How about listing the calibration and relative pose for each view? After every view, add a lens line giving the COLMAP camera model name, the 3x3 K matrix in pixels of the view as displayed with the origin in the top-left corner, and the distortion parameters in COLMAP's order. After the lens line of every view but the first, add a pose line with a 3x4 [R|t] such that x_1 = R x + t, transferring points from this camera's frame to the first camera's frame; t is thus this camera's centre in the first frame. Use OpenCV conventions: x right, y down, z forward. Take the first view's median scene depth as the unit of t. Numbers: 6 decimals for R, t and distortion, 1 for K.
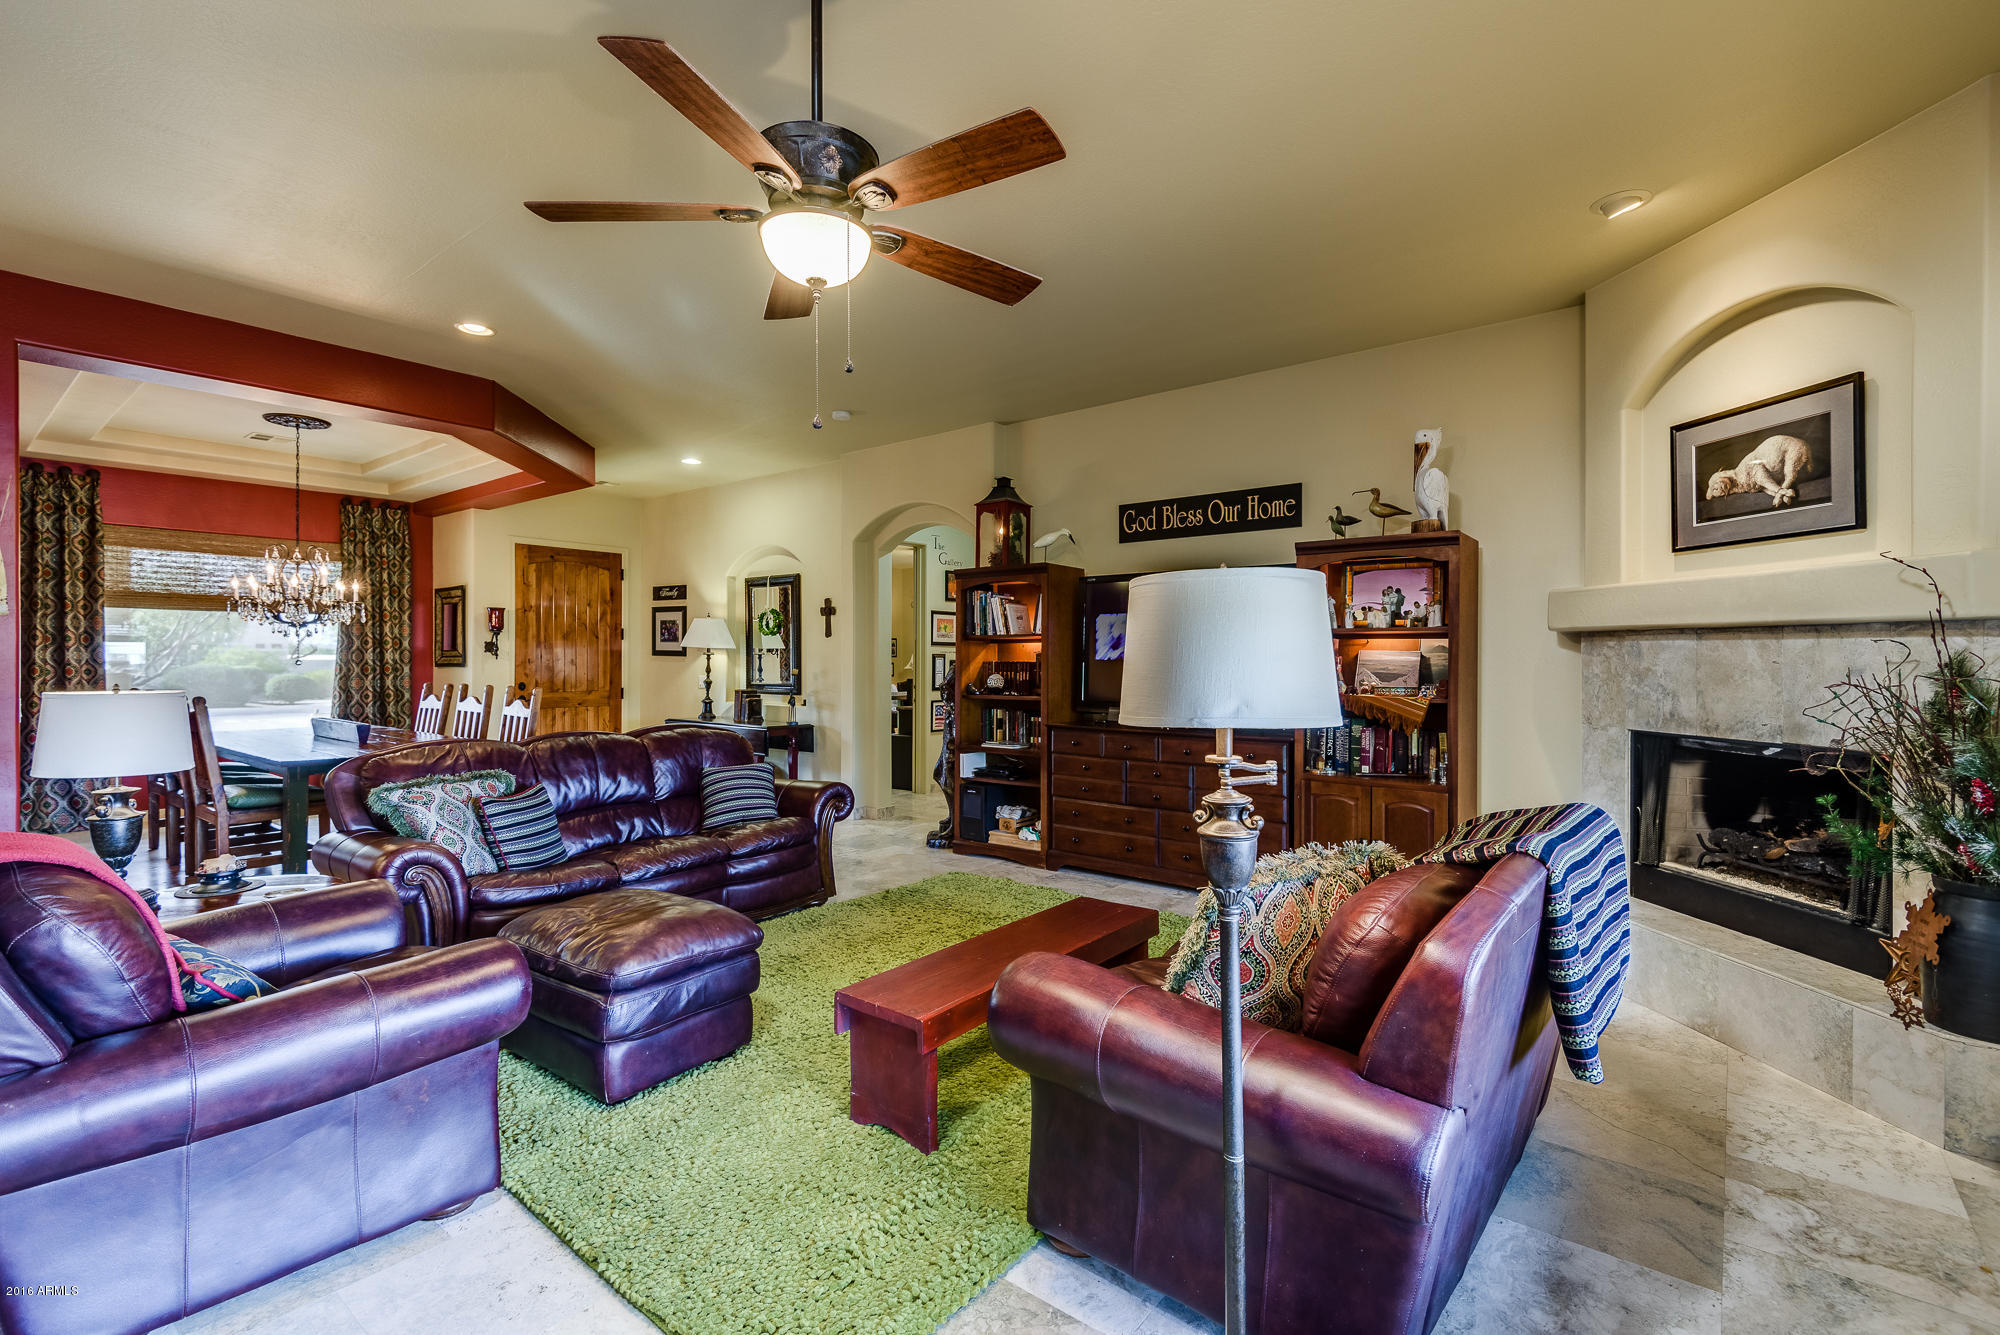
lens RADIAL K [[919.4, 0, 1004.8], [0, 919.4, 654.6], [0, 0, 1]] dist [0.042304, -0.029530]
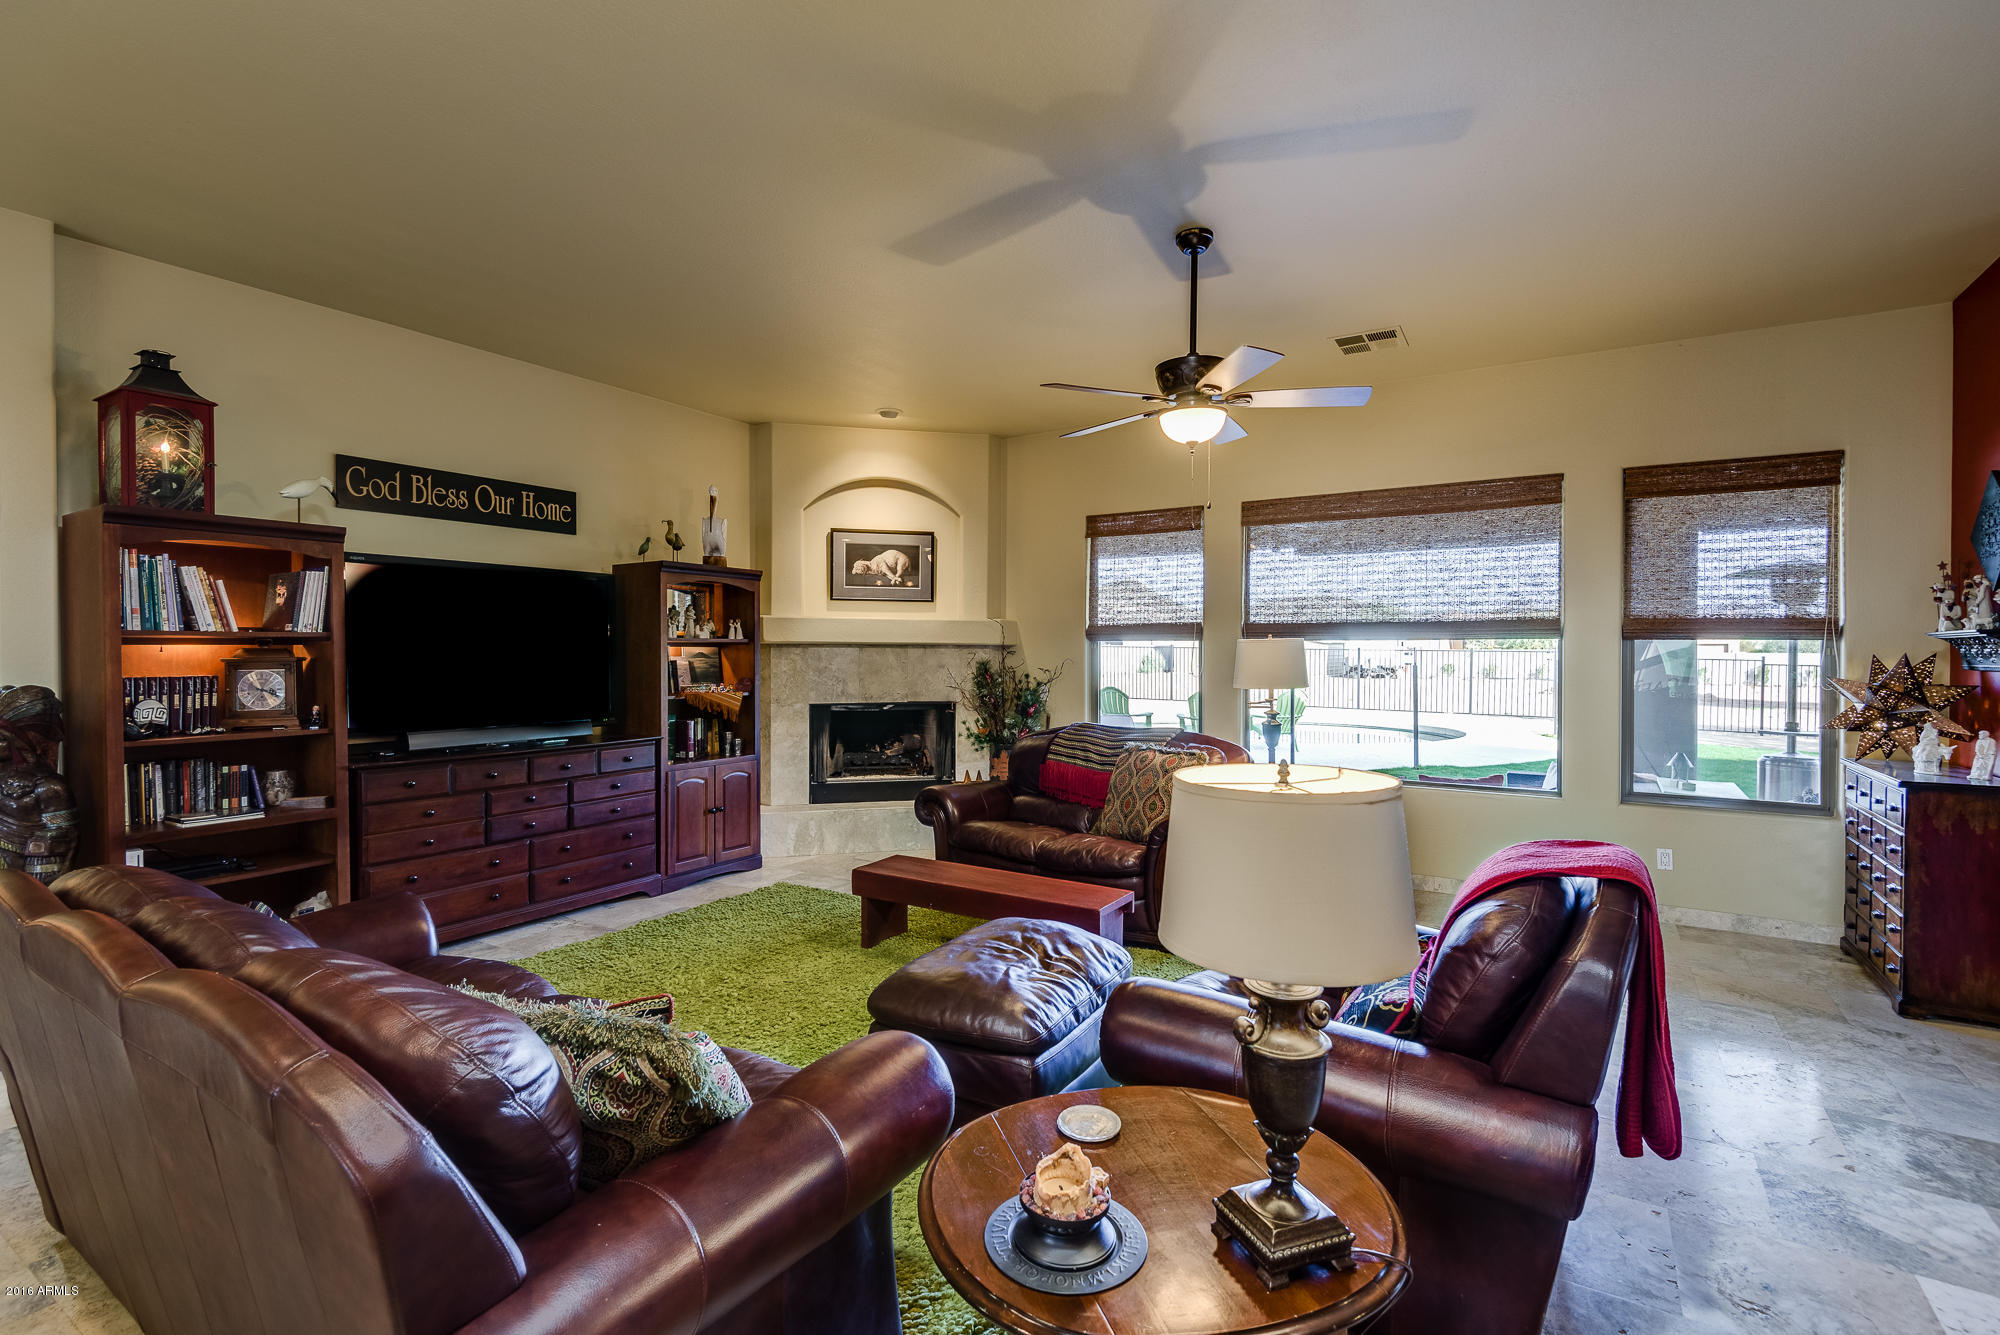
lens RADIAL K [[919.4, 0, 1004.8], [0, 919.4, 654.6], [0, 0, 1]] dist [0.042304, -0.029530]
pose [[-0.138786, -0.003494, 0.990316, -1.031951], [0.000210, 0.999994, 0.003557, -0.013392], [-0.990322, 0.000701, -0.138785, 0.909772]]
